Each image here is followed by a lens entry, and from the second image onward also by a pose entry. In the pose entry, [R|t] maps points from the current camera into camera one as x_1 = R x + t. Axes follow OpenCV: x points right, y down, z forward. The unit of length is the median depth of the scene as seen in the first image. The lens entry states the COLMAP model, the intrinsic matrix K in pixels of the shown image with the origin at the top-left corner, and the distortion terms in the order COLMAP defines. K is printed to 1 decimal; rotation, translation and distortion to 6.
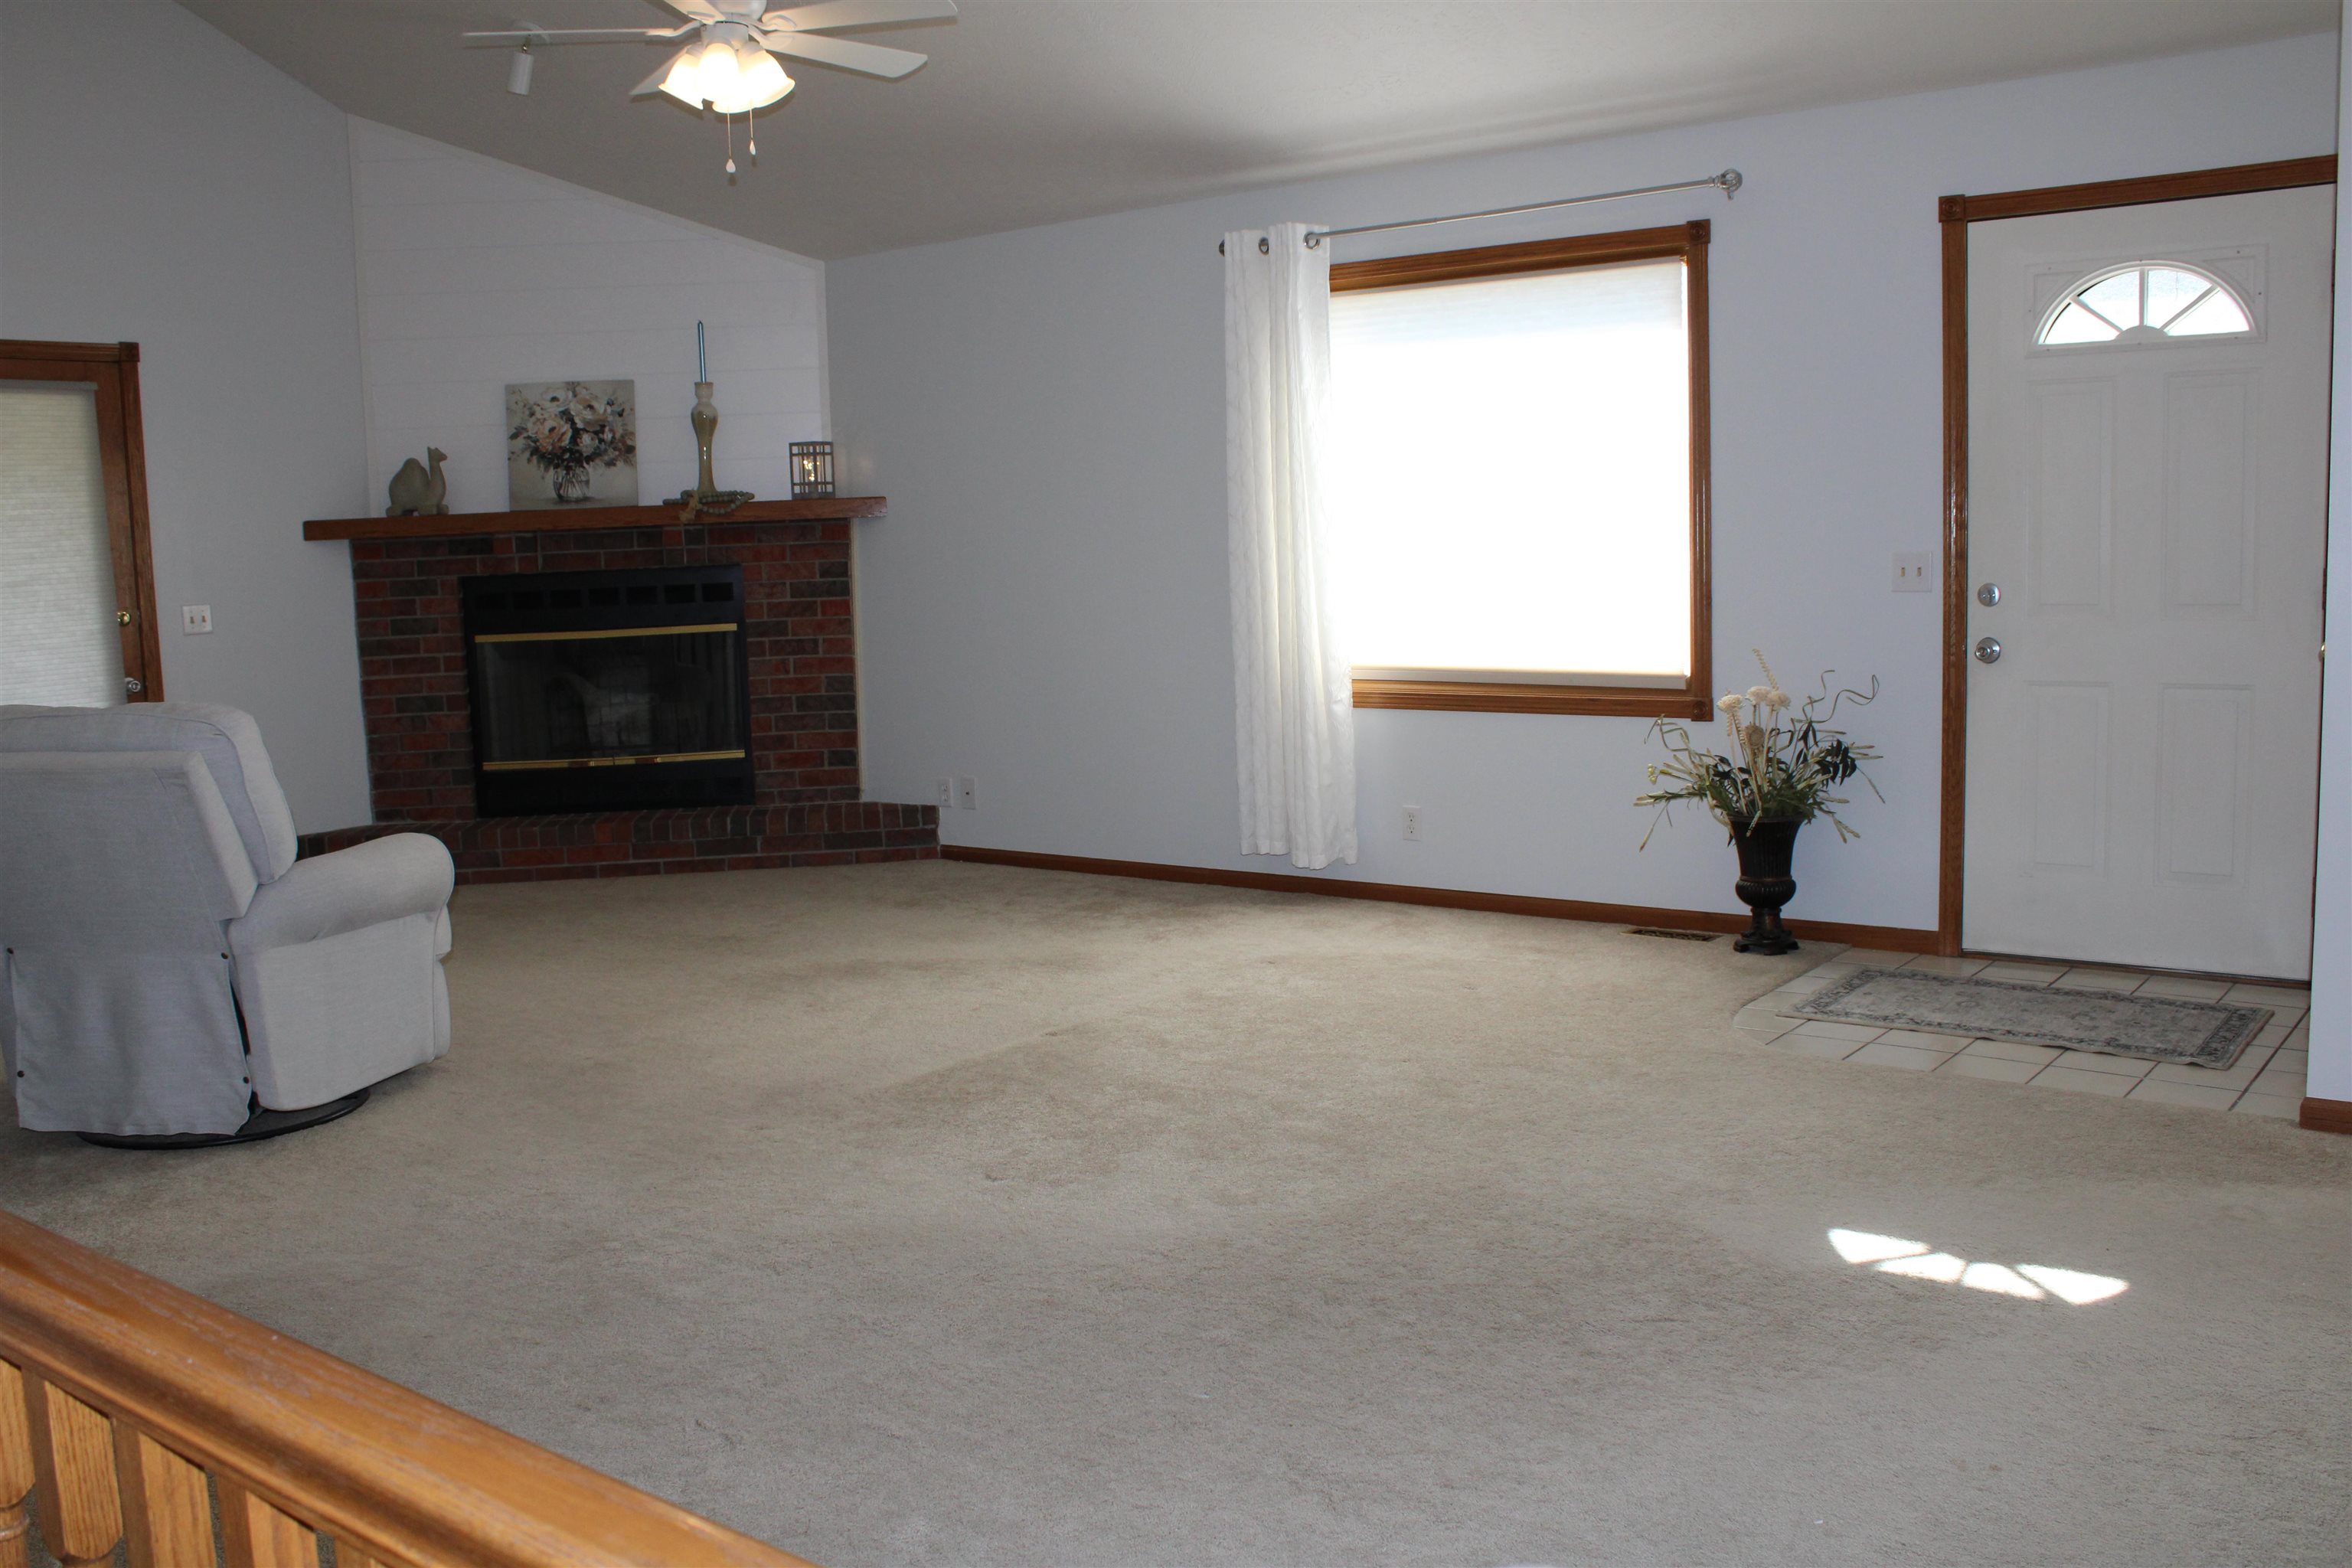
lens RADIAL K [[2088.9, 0, 1184.5], [0, 2088.9, 774.0], [0, 0, 1]] dist [-0.132692, 0.014671]
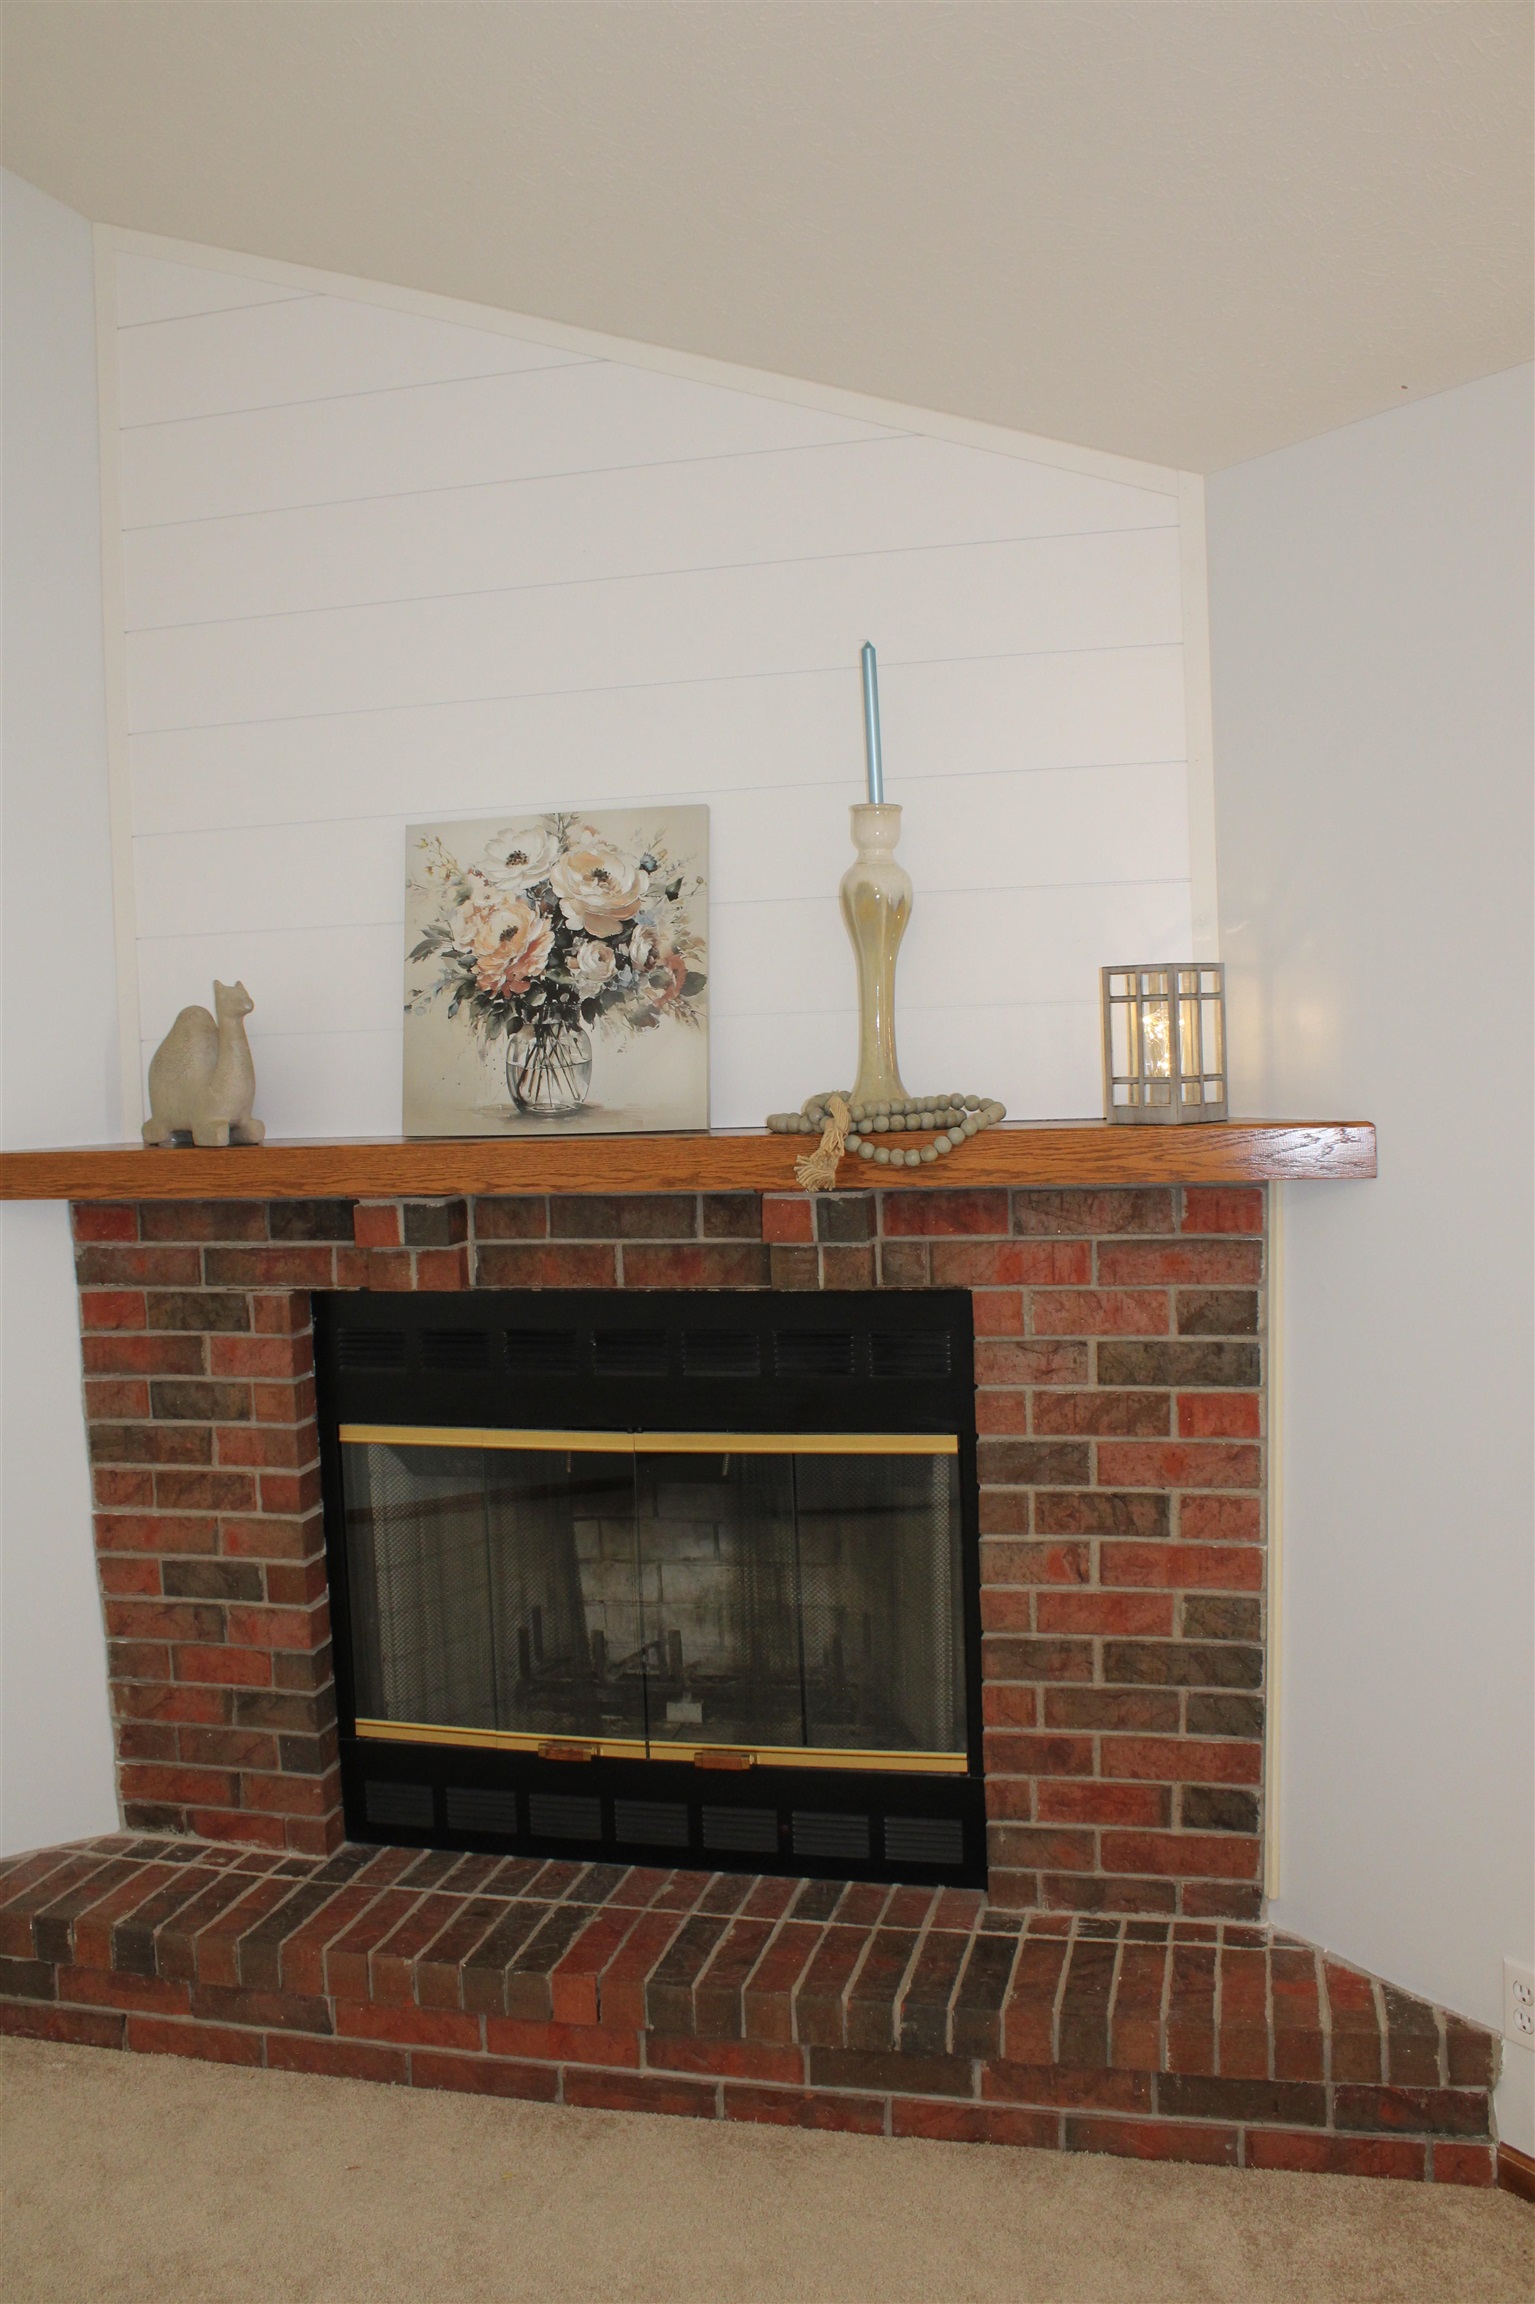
lens RADIAL K [[2007.4, 0, 776.0], [0, 2007.4, 1152.7], [0, 0, 1]] dist [-0.131991, 0.043645]
pose [[0.931983, 0.020759, -0.361908, -0.117046], [-0.039823, 0.998179, -0.045298, -0.109260], [0.360309, 0.056630, 0.931112, 0.656301]]
